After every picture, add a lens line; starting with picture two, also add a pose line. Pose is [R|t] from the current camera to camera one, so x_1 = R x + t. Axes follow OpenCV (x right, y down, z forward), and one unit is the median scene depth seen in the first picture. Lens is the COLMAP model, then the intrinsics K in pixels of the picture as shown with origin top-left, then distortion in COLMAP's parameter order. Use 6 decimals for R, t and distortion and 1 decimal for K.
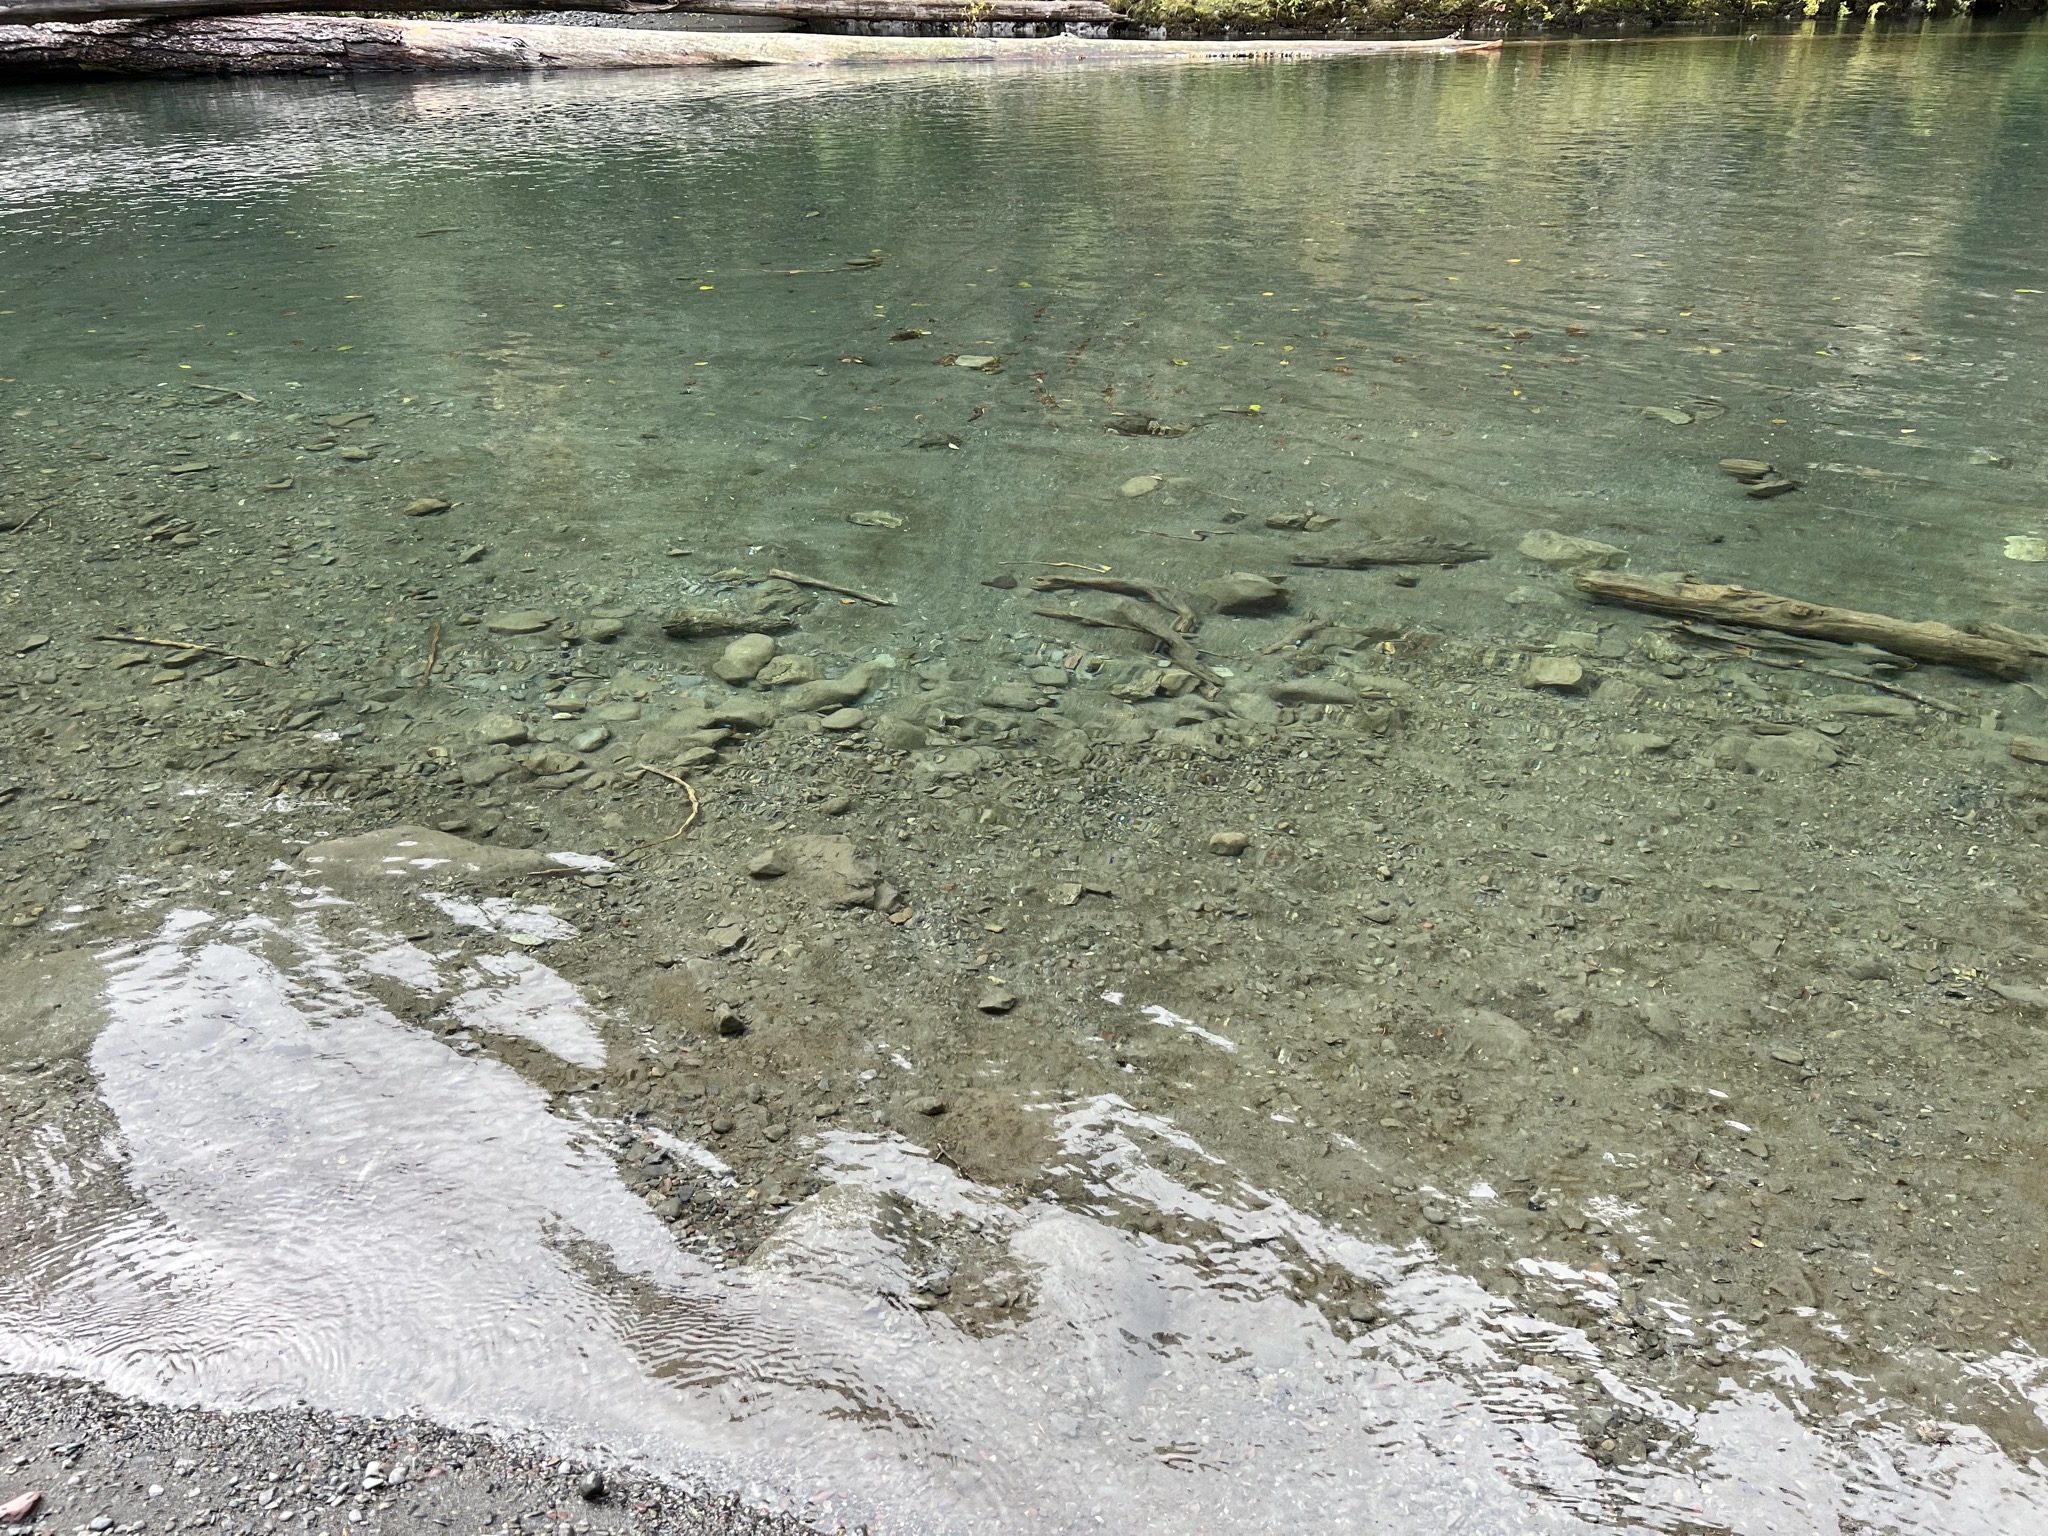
lens RADIAL K [[1518.5, 0, 1034.2], [0, 1518.5, 790.2], [0, 0, 1]] dist [0.055888, -0.067596]
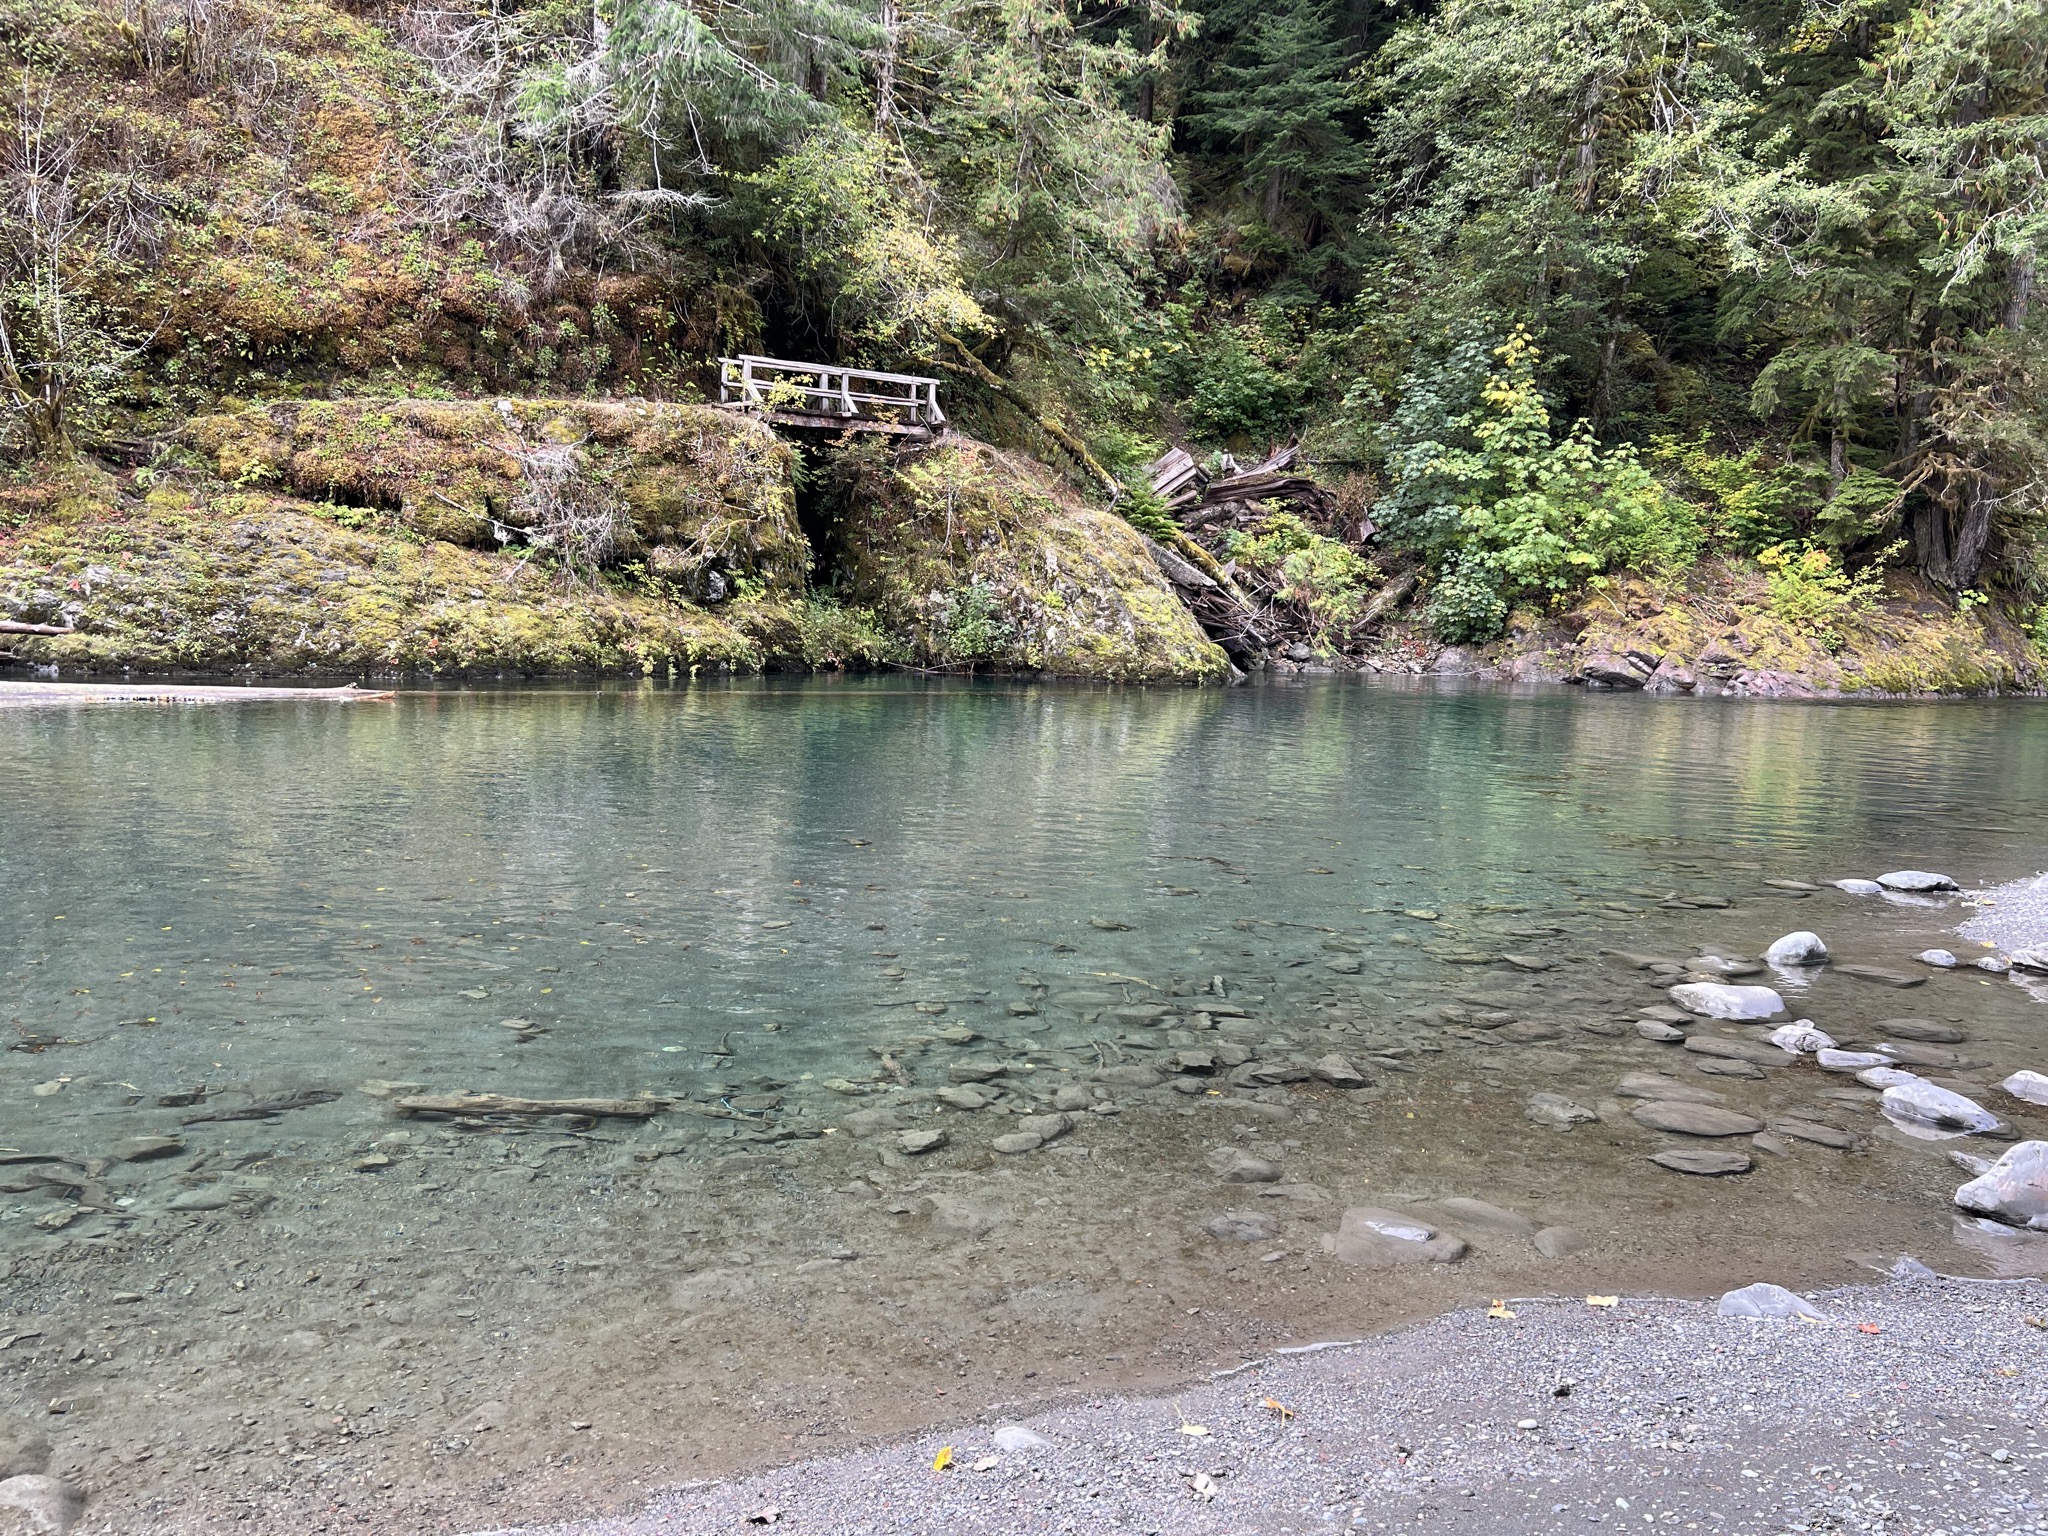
lens RADIAL K [[1518.5, 0, 1034.2], [0, 1518.5, 790.2], [0, 0, 1]] dist [0.055888, -0.067596]
pose [[0.801635, -0.025202, 0.597282, -0.008193], [0.238072, 0.929925, -0.280287, 0.031272], [-0.548364, 0.366884, 0.751461, -0.127045]]
